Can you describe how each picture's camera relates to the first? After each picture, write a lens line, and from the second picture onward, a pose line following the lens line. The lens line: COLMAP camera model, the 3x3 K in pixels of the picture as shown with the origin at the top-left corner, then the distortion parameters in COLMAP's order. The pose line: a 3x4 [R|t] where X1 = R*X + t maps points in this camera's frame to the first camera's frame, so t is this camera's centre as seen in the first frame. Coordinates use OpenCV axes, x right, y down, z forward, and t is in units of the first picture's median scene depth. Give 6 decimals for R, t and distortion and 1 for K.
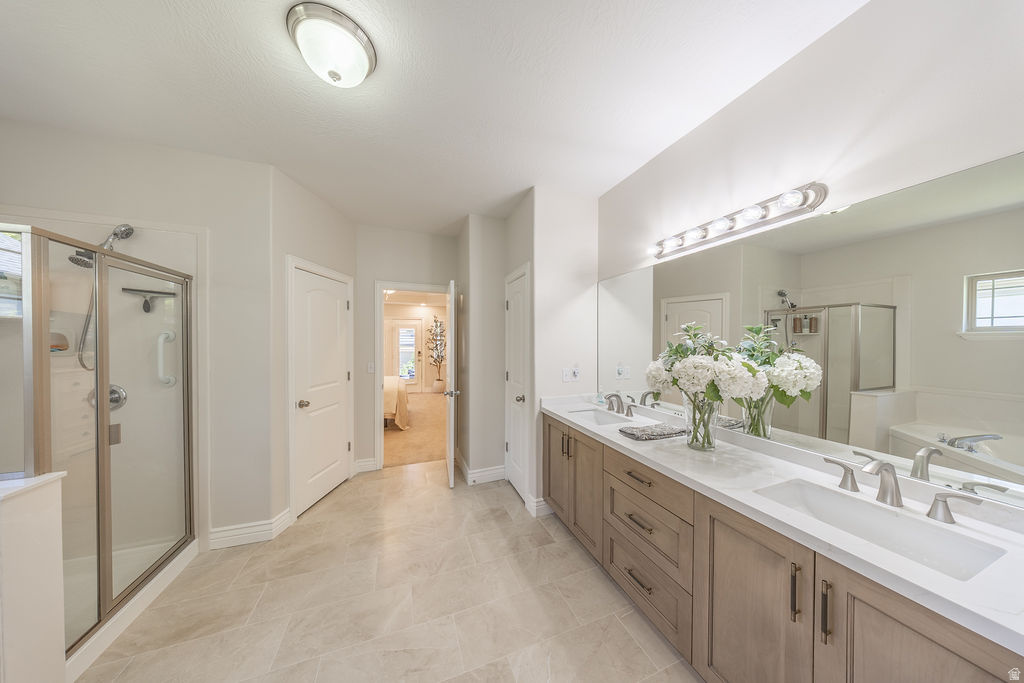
lens RADIAL K [[295.0, 0, 509.8], [0, 295.0, 344.3], [0, 0, 1]] dist [-0.005357, 0.000315]
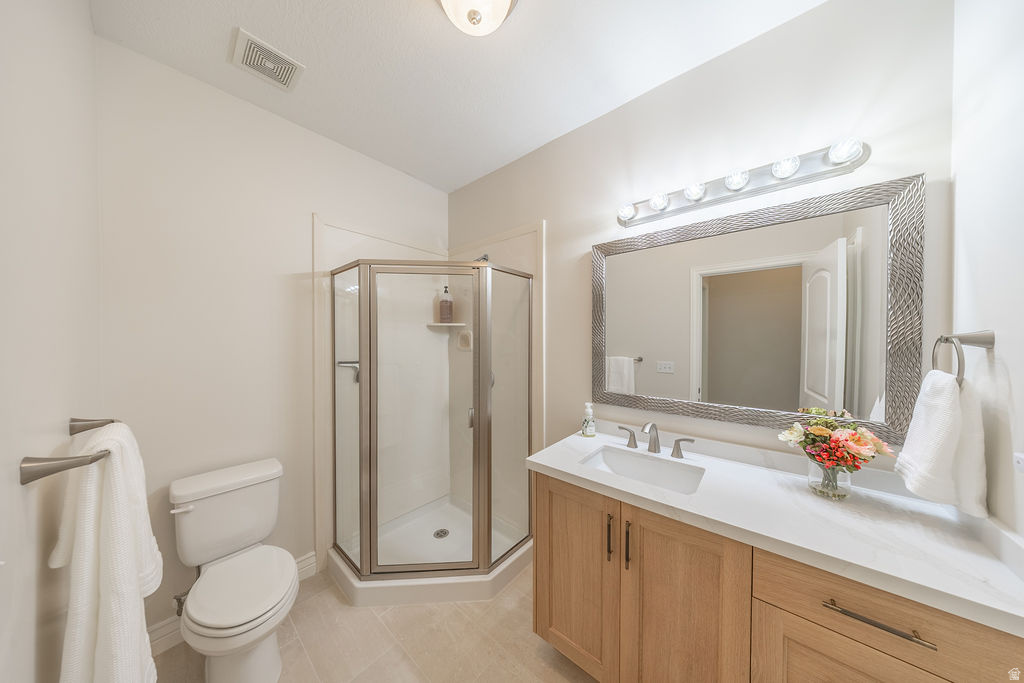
lens RADIAL K [[295.0, 0, 510.2], [0, 295.0, 339.7], [0, 0, 1]] dist [-0.005357, 0.000315]
pose [[0.862011, -0.000589, 0.506889, -0.042805], [0.004357, 0.999971, -0.006249, -0.001749], [-0.506871, 0.007595, 0.861988, 0.114044]]
